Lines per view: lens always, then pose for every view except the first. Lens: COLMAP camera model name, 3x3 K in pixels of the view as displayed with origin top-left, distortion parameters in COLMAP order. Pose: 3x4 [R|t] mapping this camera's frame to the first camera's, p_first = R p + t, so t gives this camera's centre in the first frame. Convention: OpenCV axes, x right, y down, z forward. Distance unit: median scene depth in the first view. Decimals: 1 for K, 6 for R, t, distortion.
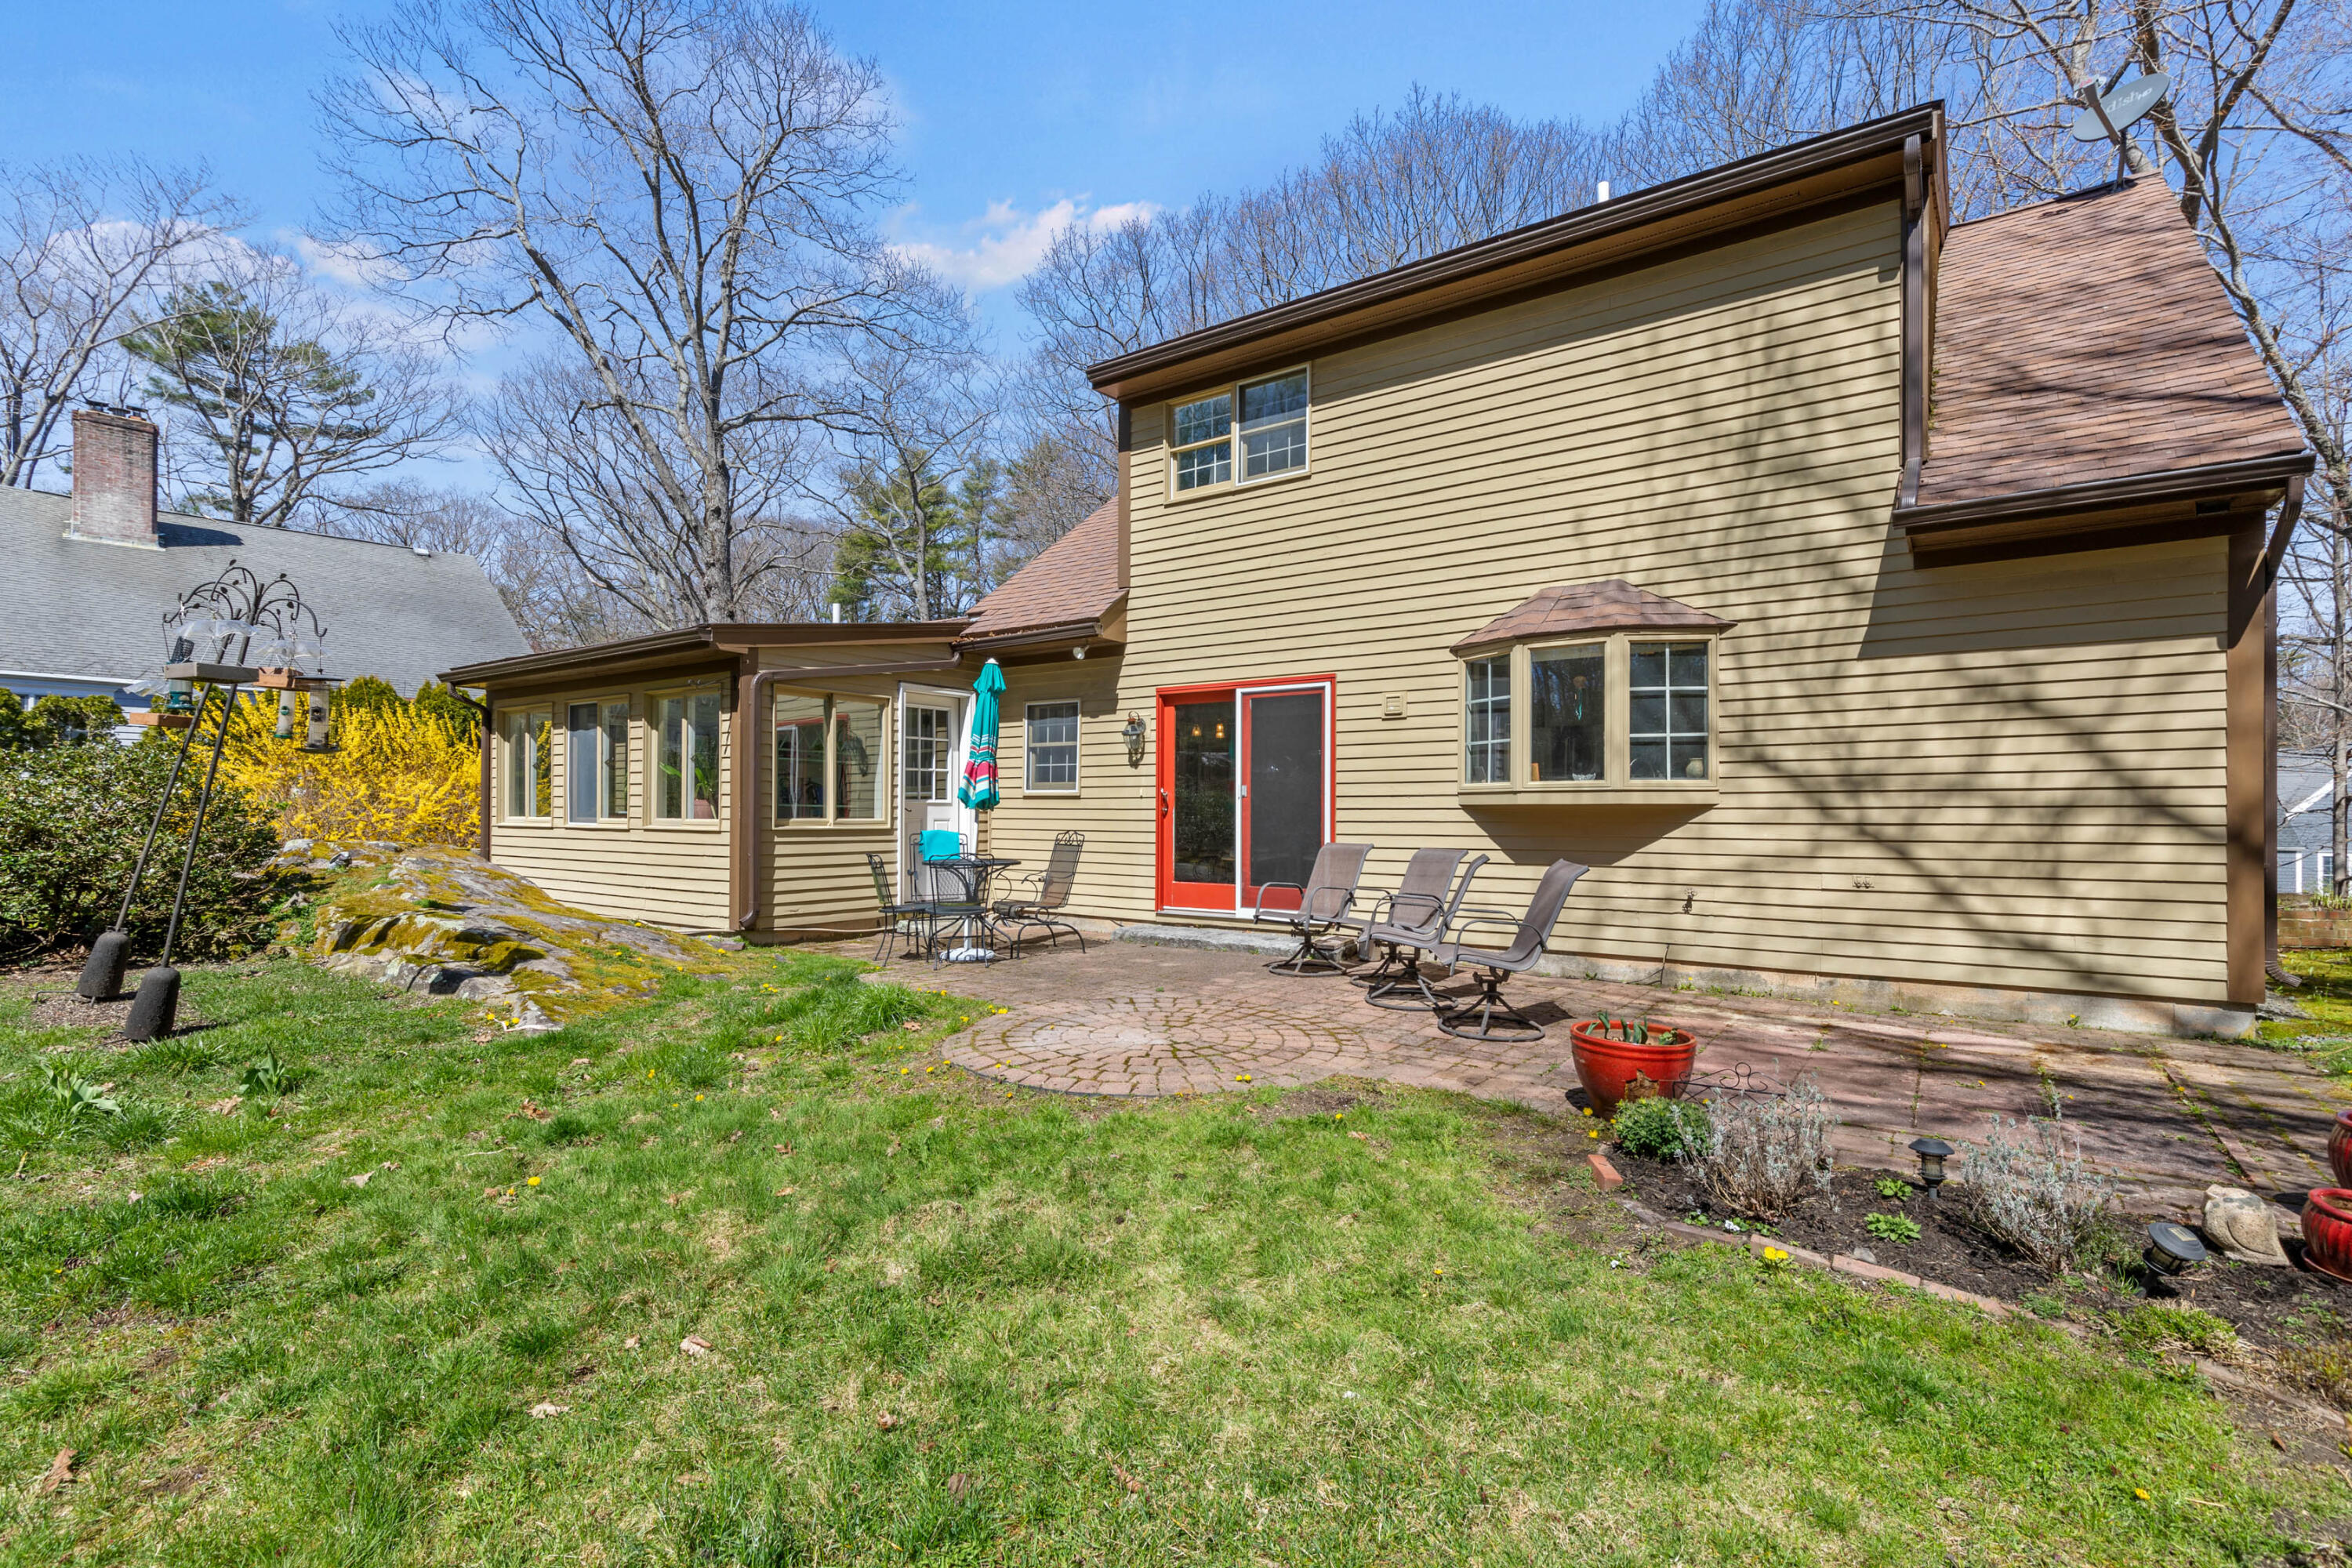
lens RADIAL K [[1104.2, 0, 1173.2], [0, 1104.2, 805.6], [0, 0, 1]] dist [-0.001310, 0.000270]
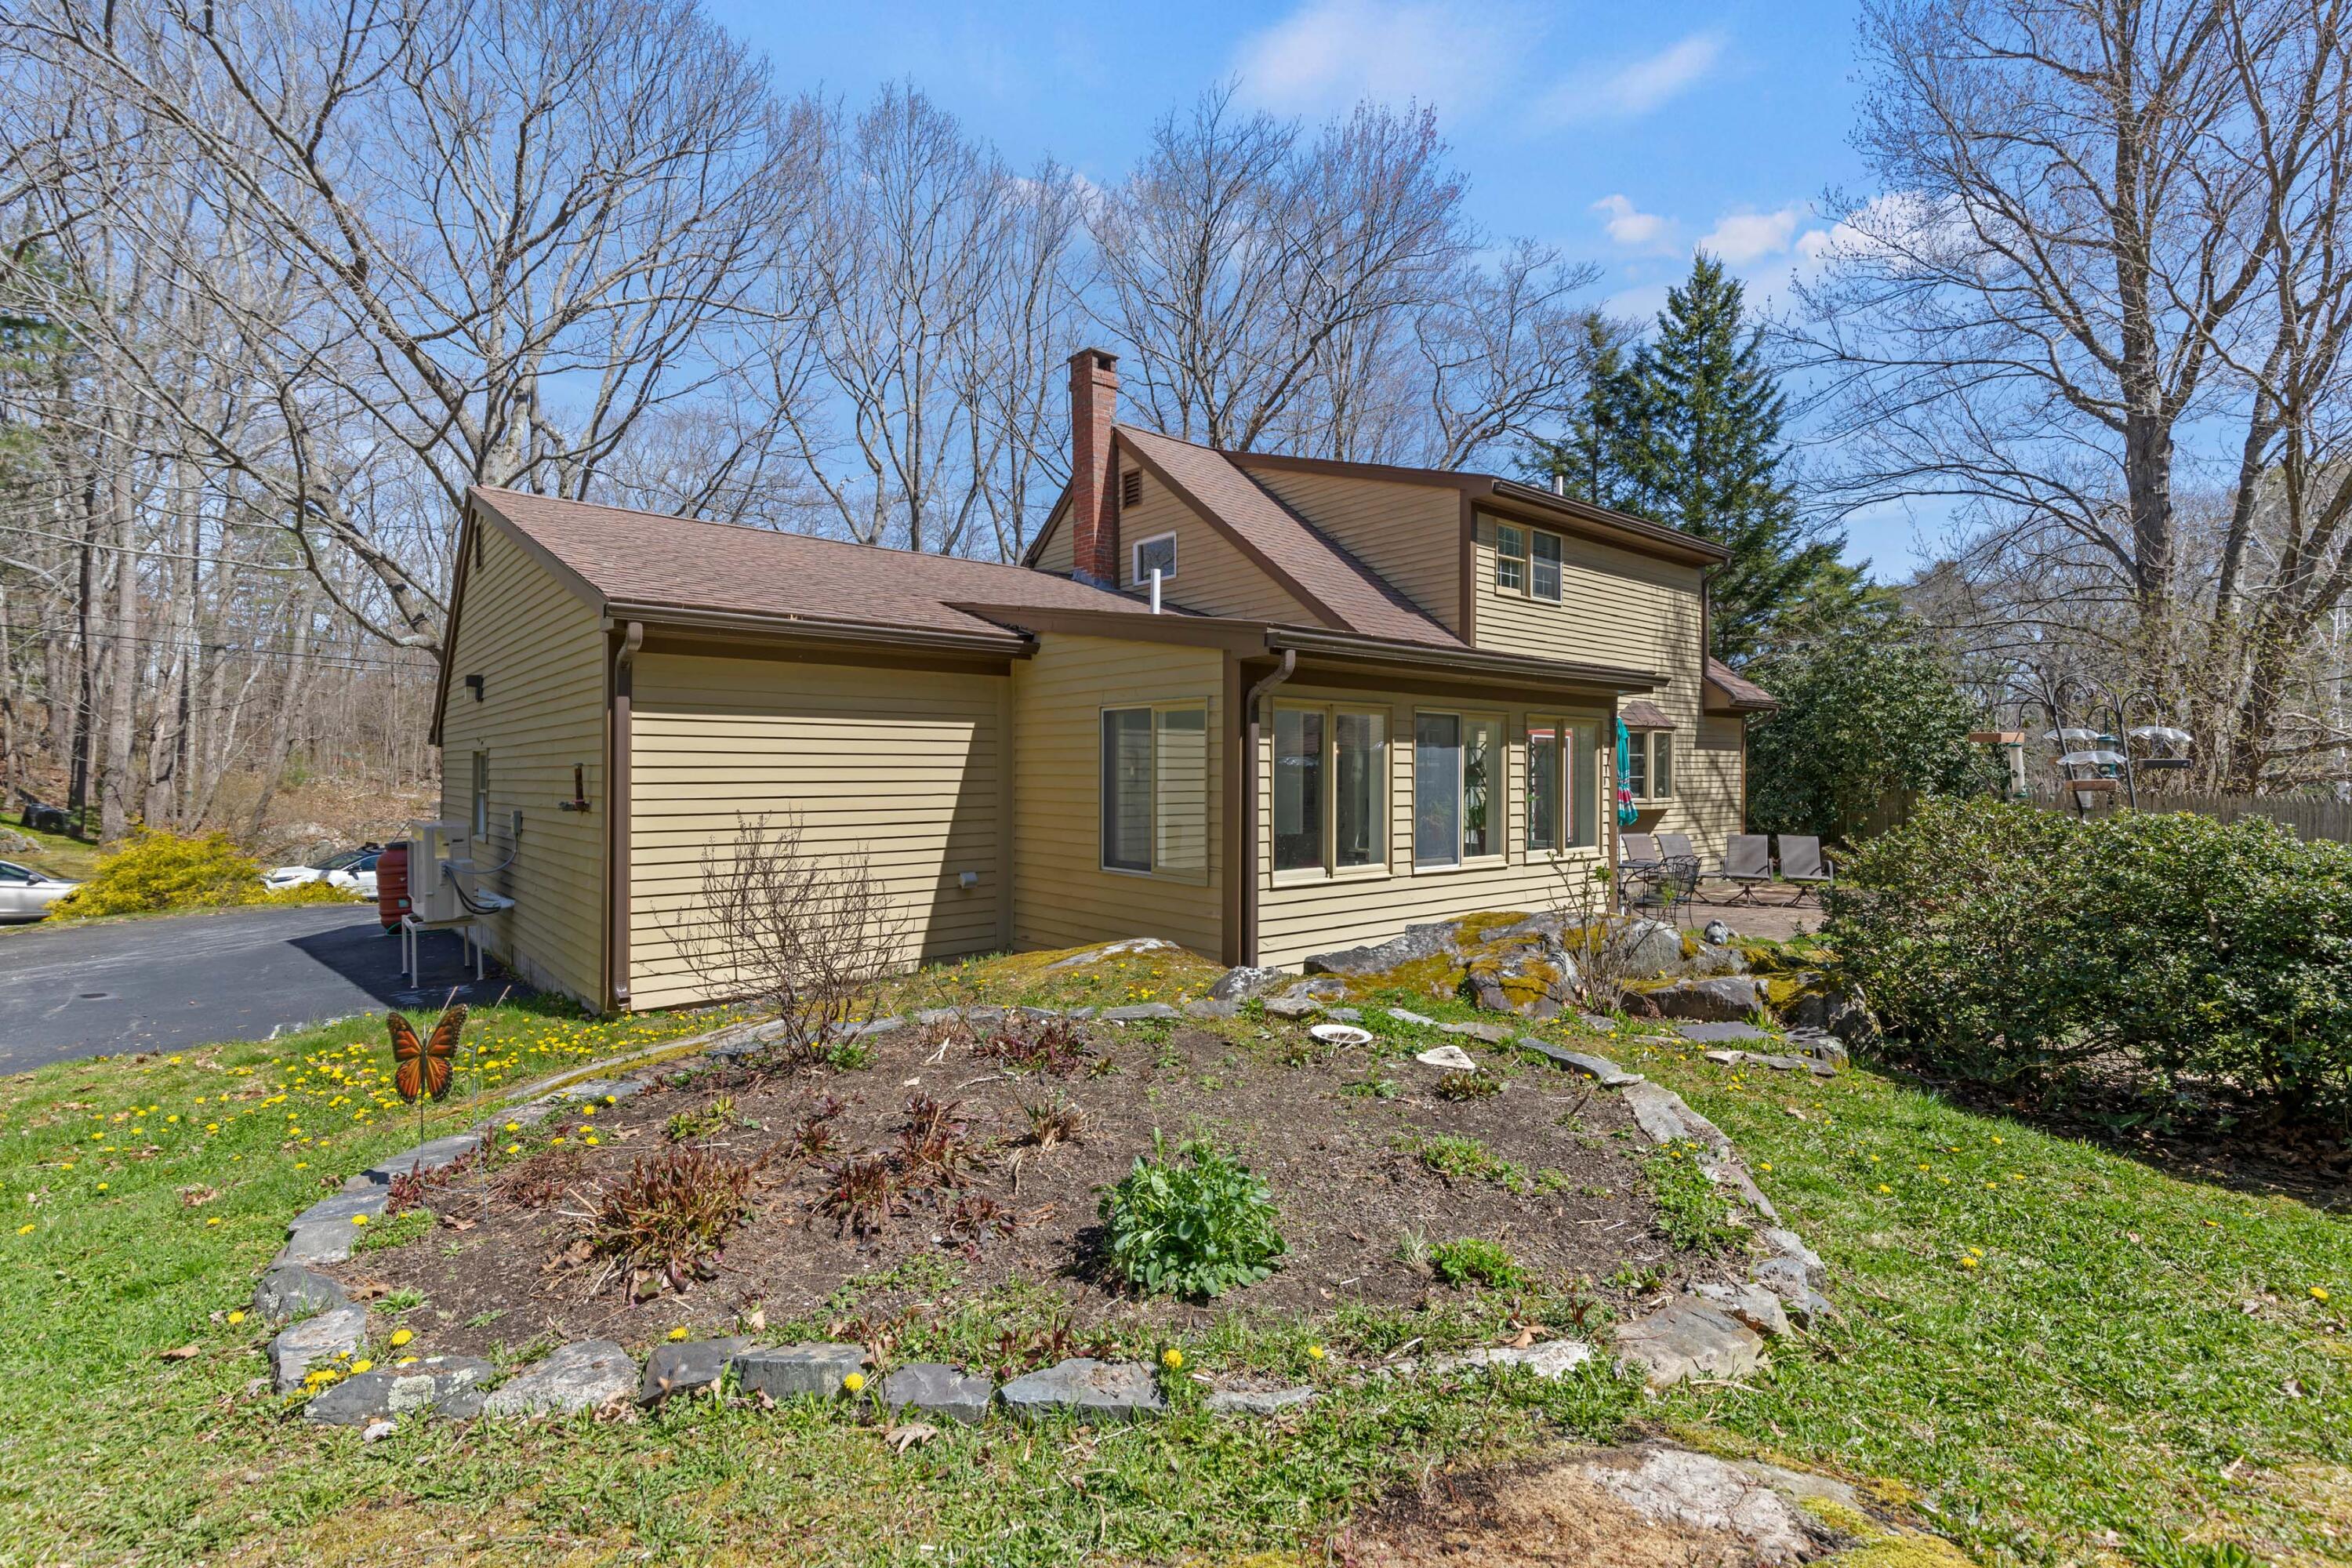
lens RADIAL K [[1063.2, 0, 1183.2], [0, 1063.2, 774.6], [0, 0, 1]] dist [0.003282, -0.000224]
pose [[0.233188, -0.007186, 0.972405, -1.465819], [-0.006554, 0.999938, 0.008961, -0.064783], [-0.972410, -0.008463, 0.233127, 1.146582]]
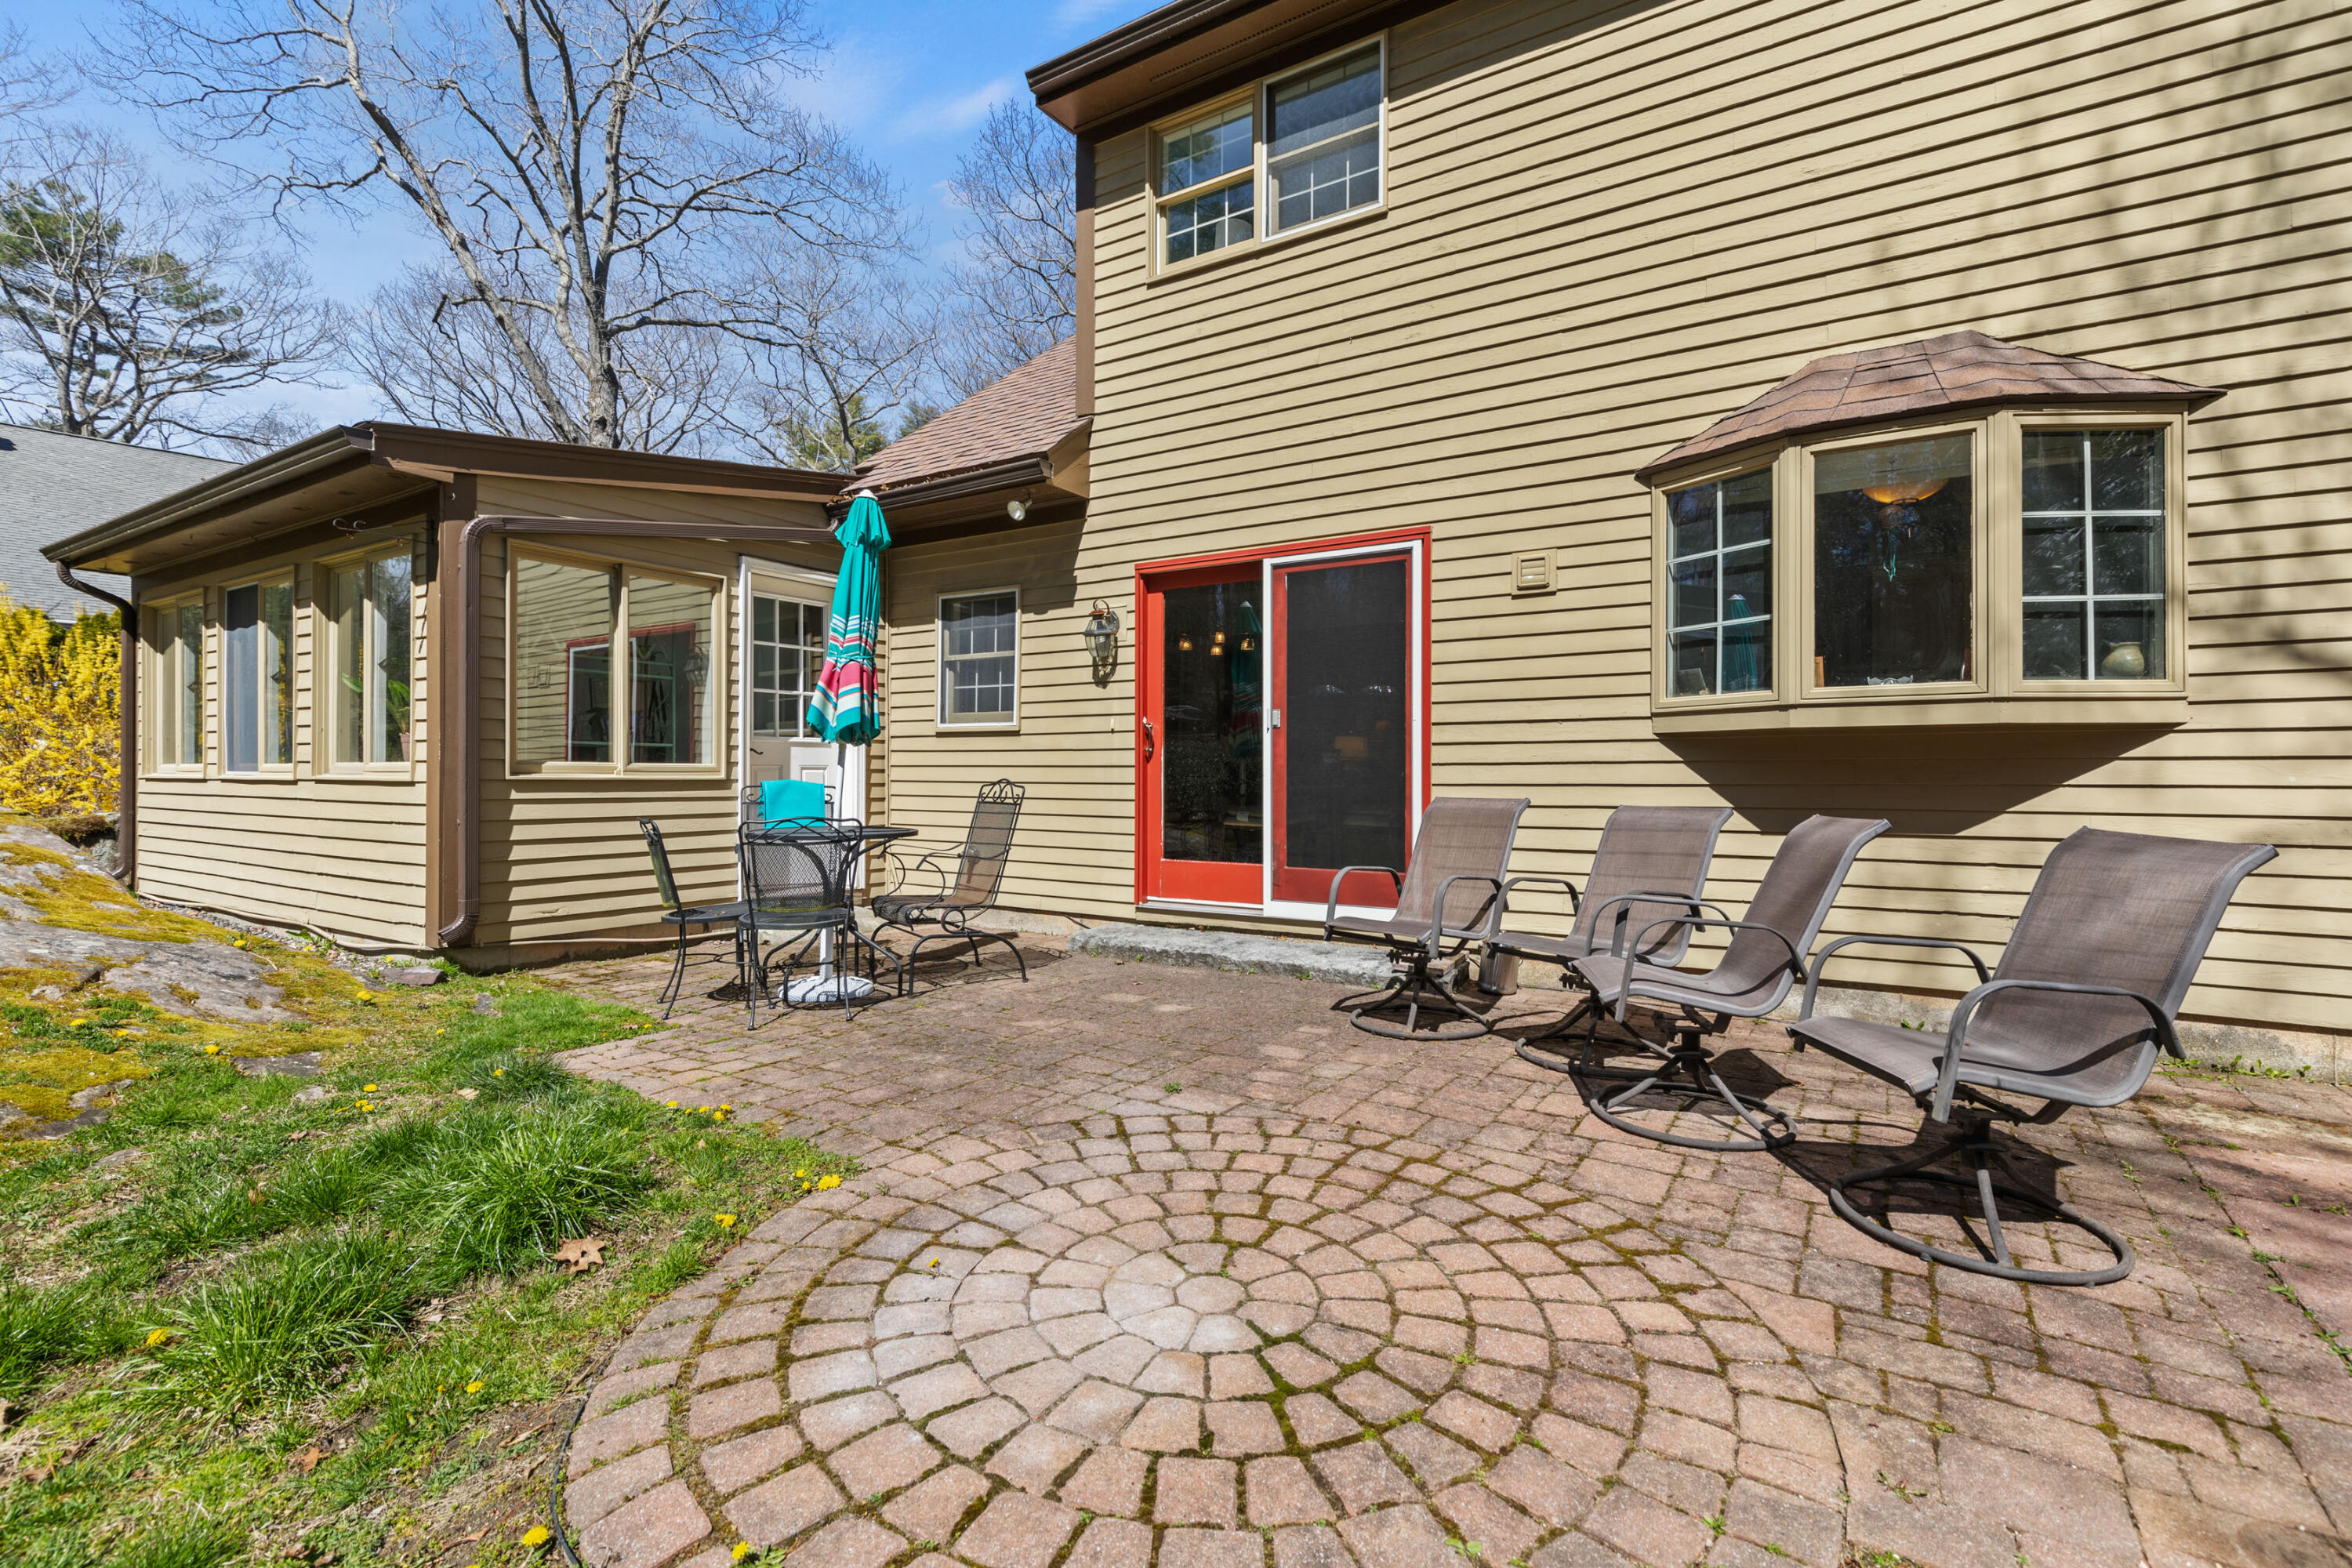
lens RADIAL K [[1063.2, 0, 1183.2], [0, 1063.2, 774.6], [0, 0, 1]] dist [0.003282, -0.000224]
pose [[0.998086, -0.001067, 0.061831, -0.028050], [0.000758, 0.999987, 0.005024, 0.016428], [-0.061836, -0.004967, 0.998074, 0.391921]]
